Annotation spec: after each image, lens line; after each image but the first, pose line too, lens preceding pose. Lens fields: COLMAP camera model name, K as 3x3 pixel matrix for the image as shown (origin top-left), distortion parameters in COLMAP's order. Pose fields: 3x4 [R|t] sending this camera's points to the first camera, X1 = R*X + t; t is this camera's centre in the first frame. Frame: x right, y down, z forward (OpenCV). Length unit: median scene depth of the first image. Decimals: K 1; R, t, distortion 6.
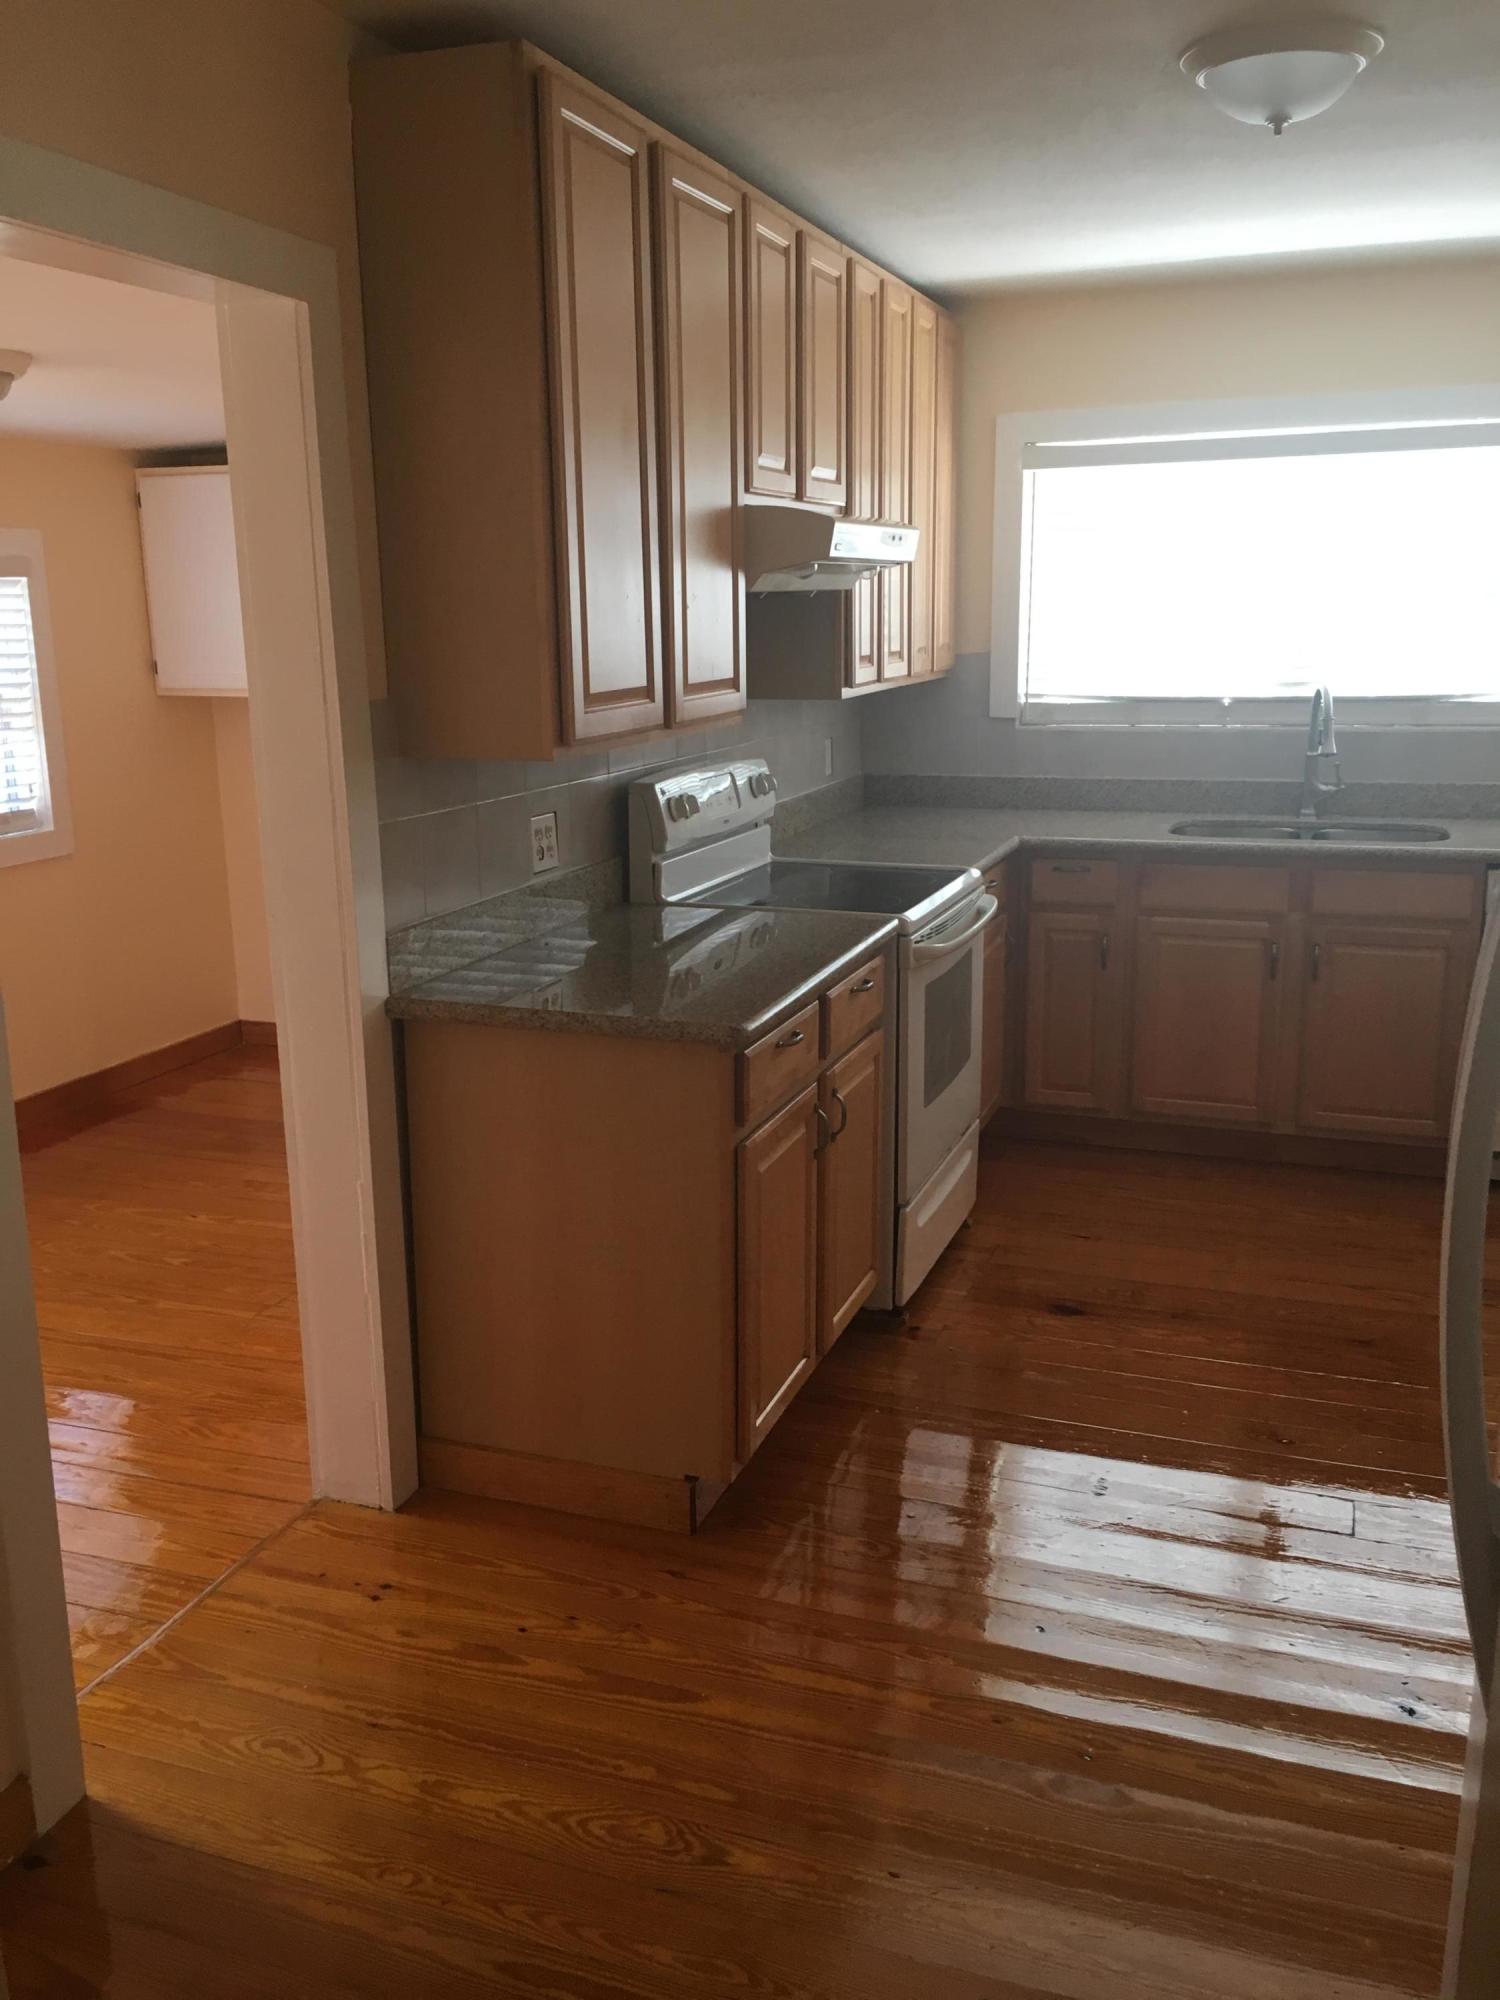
lens RADIAL K [[1678.4, 0, 750.0], [0, 1678.4, 1000.0], [0, 0, 1]] dist [0.078646, -0.134051]
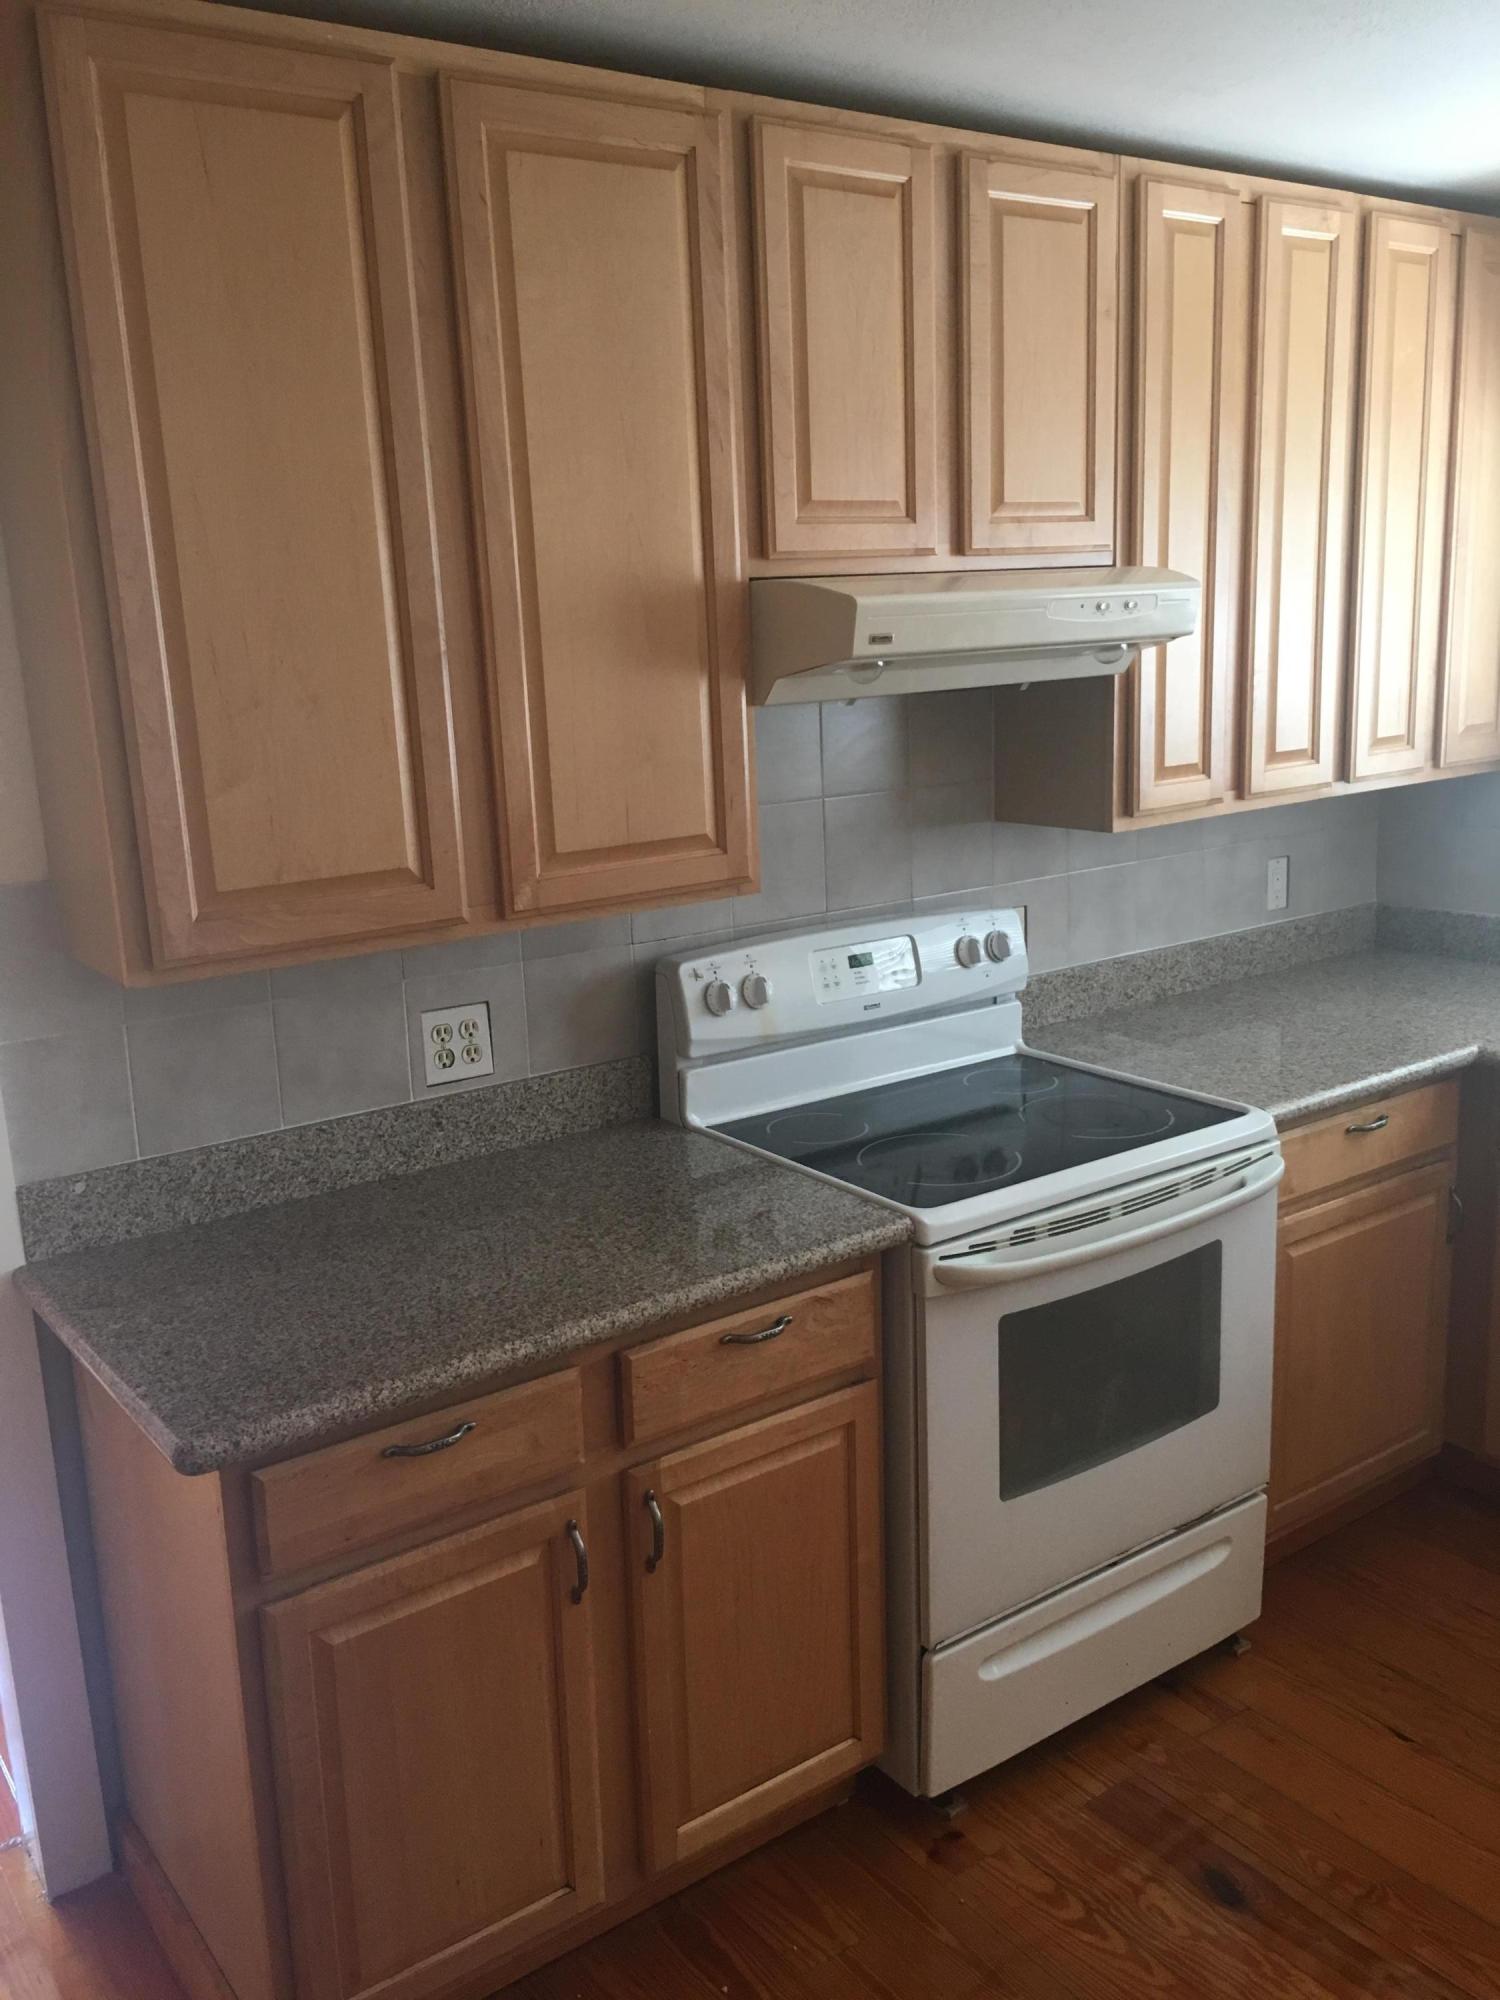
lens RADIAL K [[1678.4, 0, 750.0], [0, 1678.4, 1000.0], [0, 0, 1]] dist [0.078646, -0.134051]
pose [[0.826972, 0.106742, -0.552017, 0.309303], [-0.101740, 0.994015, 0.039795, -0.122063], [0.552961, 0.023252, 0.832882, 0.352054]]
